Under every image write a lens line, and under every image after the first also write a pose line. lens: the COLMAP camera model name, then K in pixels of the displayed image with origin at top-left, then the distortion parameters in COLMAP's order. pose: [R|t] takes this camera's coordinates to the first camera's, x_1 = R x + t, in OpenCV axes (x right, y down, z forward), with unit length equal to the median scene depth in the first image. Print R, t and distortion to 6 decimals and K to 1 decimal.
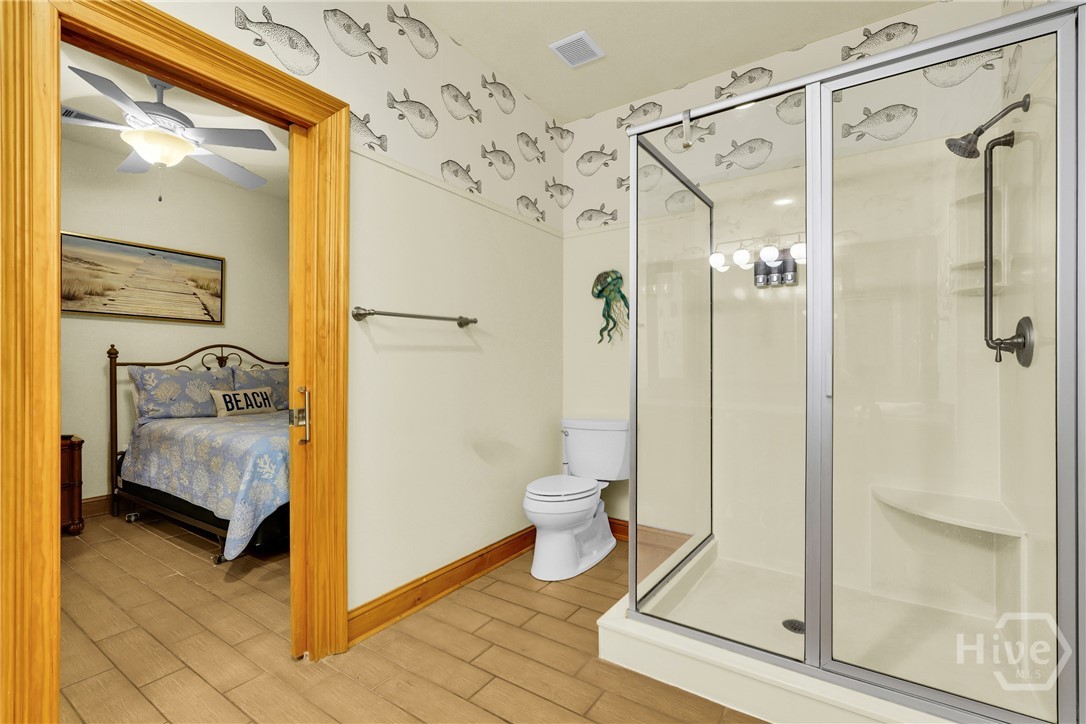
lens RADIAL K [[485.3, 0, 536.3], [0, 485.3, 360.3], [0, 0, 1]] dist [-0.015939, 0.008233]
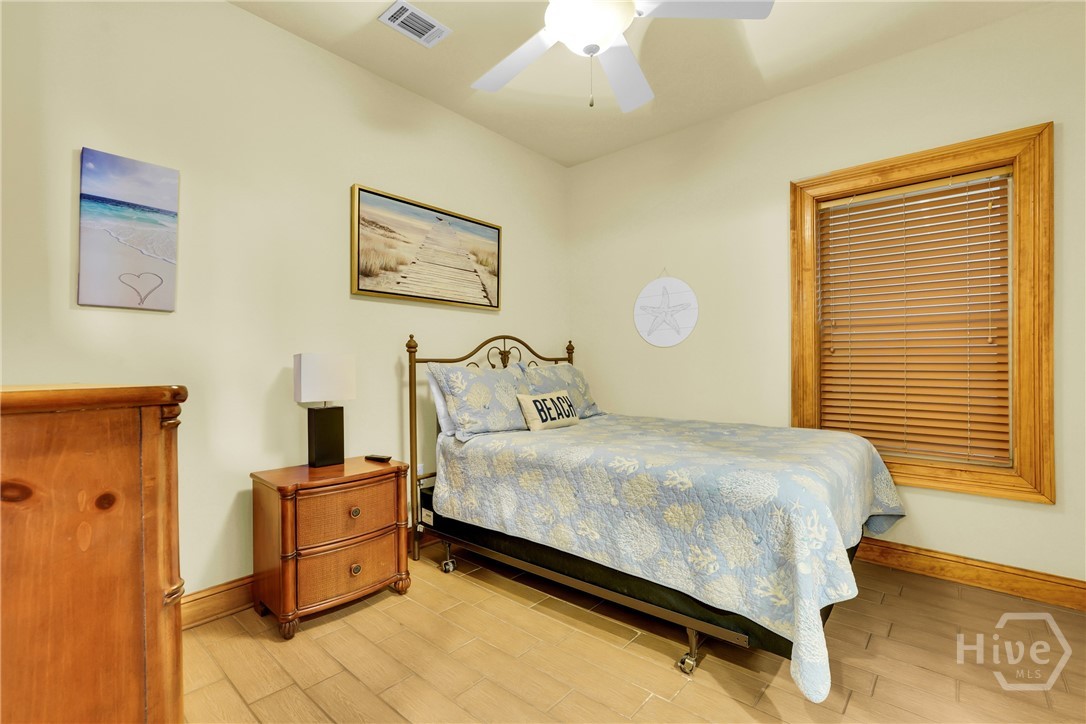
lens RADIAL K [[485.3, 0, 548.9], [0, 485.3, 363.0], [0, 0, 1]] dist [-0.015939, 0.008233]
pose [[0.990662, -0.002336, -0.136318, -0.522230], [0.004117, 0.999910, 0.012790, 0.002807], [0.136276, -0.013232, 0.990583, 0.251252]]
